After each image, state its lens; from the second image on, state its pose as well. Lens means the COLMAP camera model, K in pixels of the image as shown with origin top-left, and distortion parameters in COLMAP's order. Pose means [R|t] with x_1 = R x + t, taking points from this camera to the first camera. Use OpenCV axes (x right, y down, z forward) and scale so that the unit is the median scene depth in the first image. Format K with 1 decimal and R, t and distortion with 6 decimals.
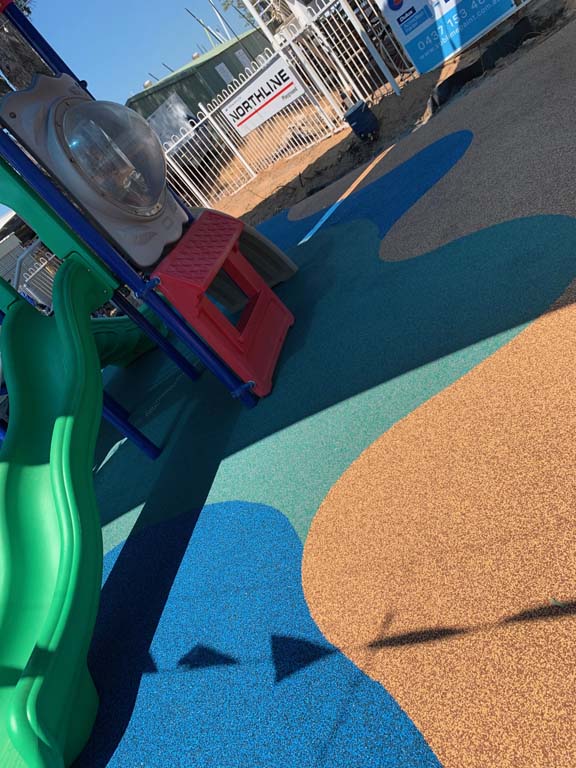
lens RADIAL K [[582.1, 0, 288.0], [0, 582.1, 384.0], [0, 0, 1]] dist [0.005796, 0.007407]
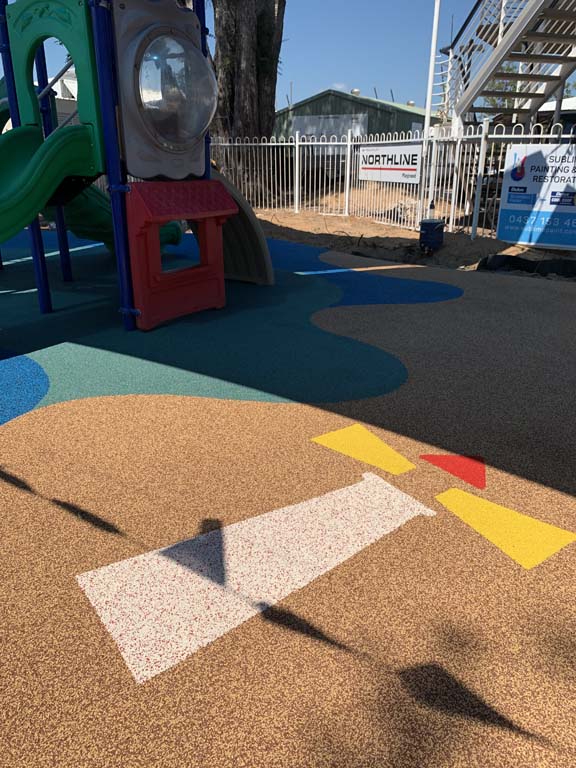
lens RADIAL K [[592.1, 0, 290.0], [0, 592.1, 380.9], [0, 0, 1]] dist [0.004226, -0.004411]
pose [[0.743633, 0.668217, -0.022273, 0.146585], [-0.668438, 0.742350, -0.045906, -0.025637], [-0.014140, 0.049025, 0.998697, -0.086979]]
